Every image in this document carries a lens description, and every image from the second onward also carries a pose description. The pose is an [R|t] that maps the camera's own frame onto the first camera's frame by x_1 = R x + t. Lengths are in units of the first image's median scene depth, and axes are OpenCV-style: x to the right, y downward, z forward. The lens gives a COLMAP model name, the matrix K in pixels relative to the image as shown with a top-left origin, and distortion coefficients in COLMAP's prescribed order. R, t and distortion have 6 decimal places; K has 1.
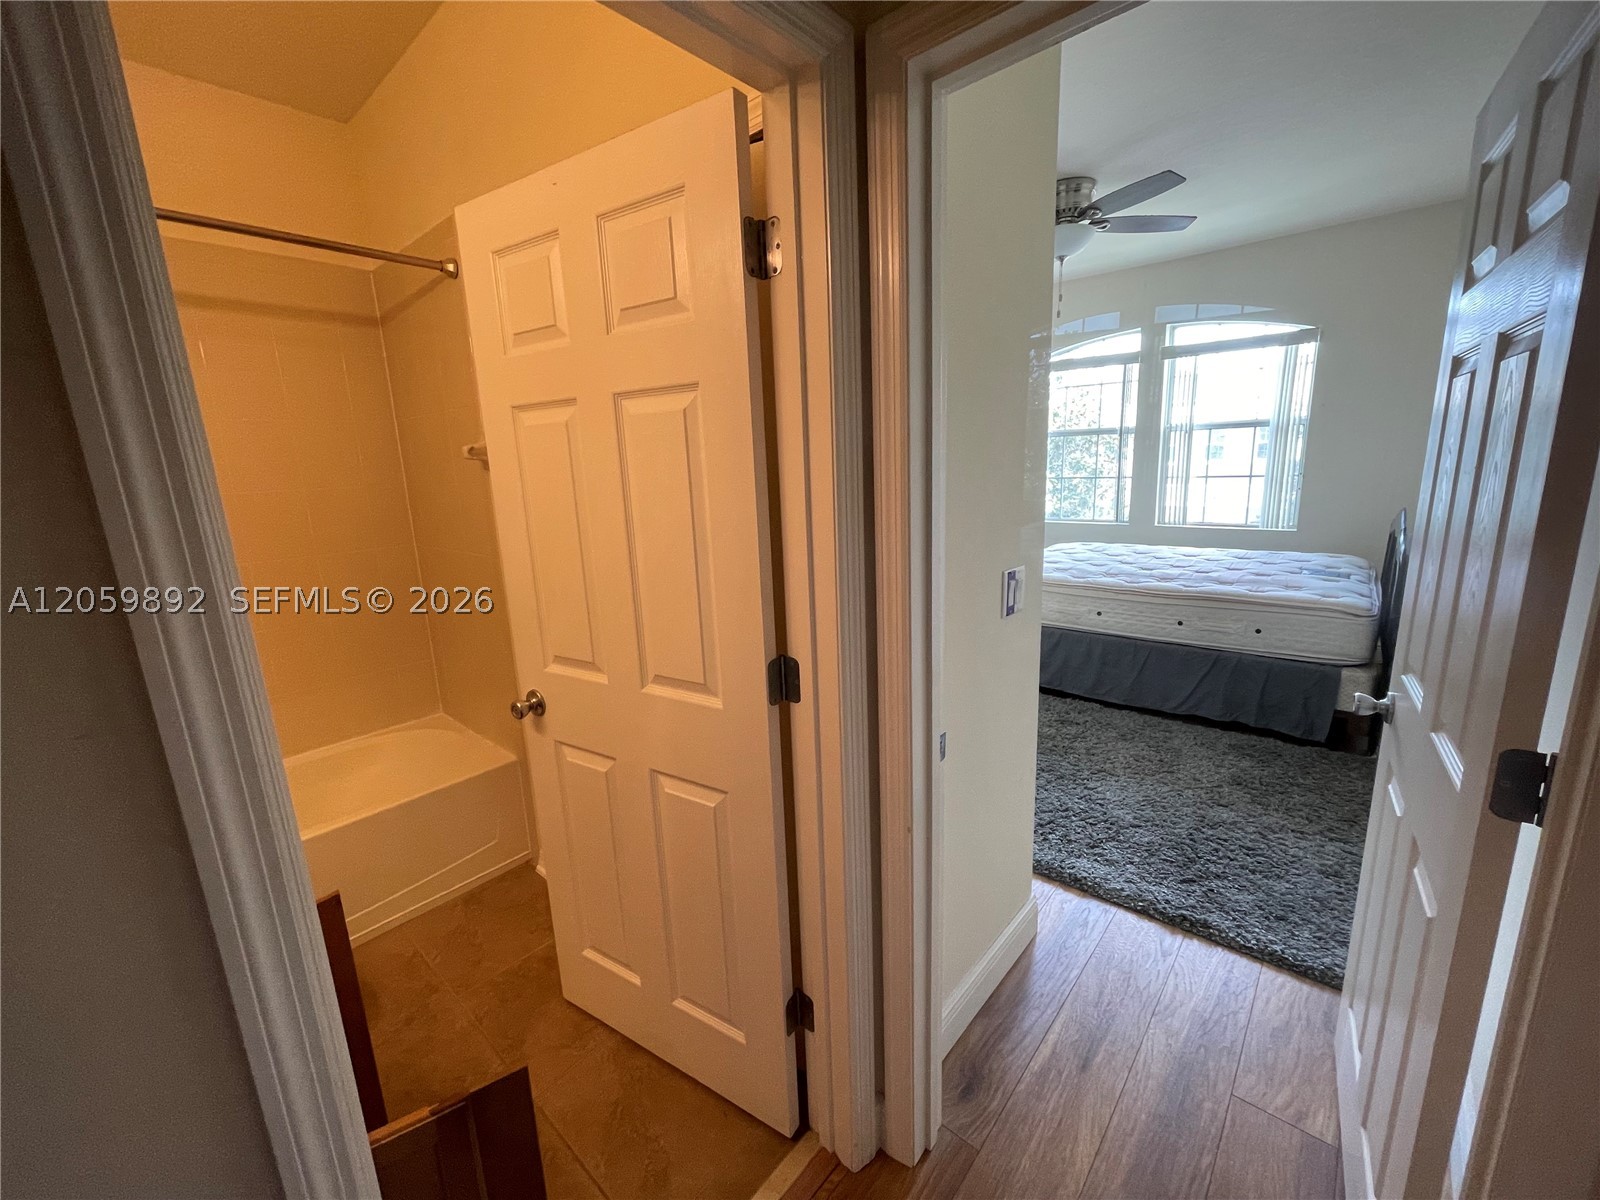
lens RADIAL K [[638.4, 0, 801.4], [0, 638.4, 594.5], [0, 0, 1]] dist [-0.025536, 0.022176]
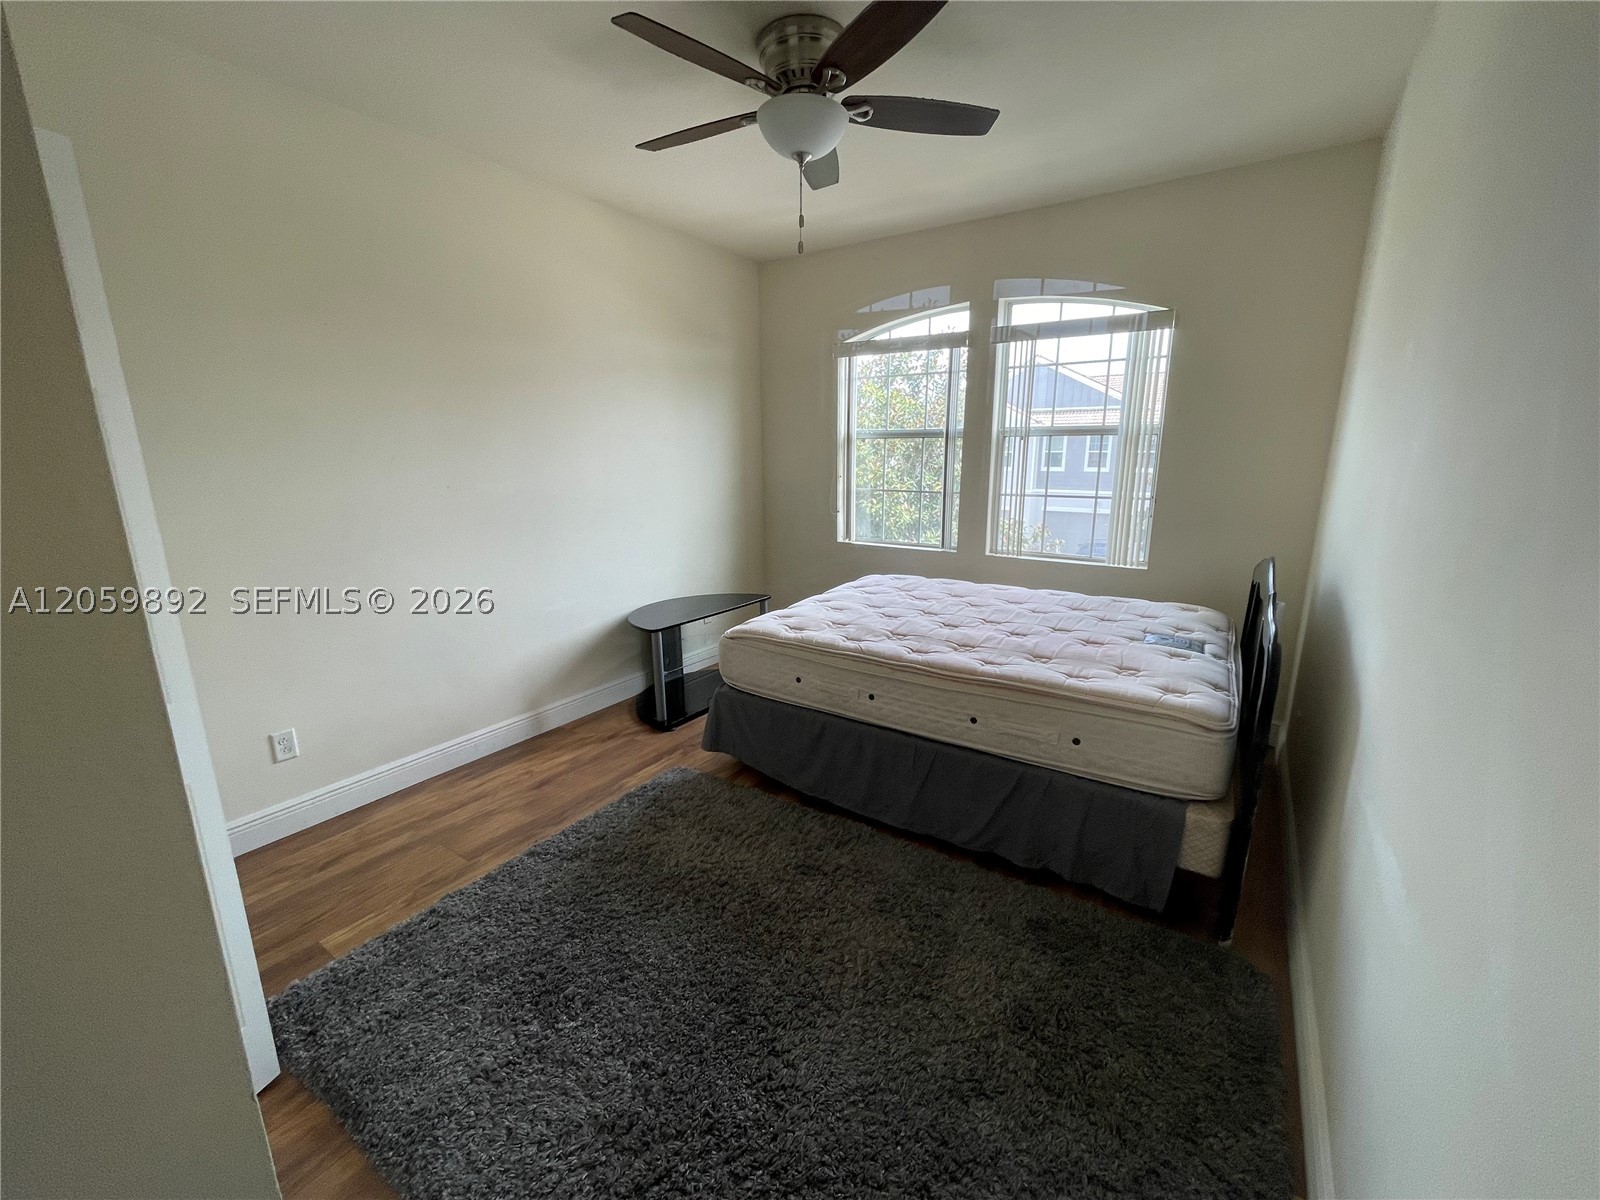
lens RADIAL K [[641.4, 0, 795.8], [0, 641.4, 594.6], [0, 0, 1]] dist [-0.000445, -0.000117]
pose [[0.990739, 0.013576, 0.135098, 0.270938], [-0.014639, 0.999869, 0.006875, -0.077844], [-0.134987, -0.008789, 0.990808, 0.301062]]
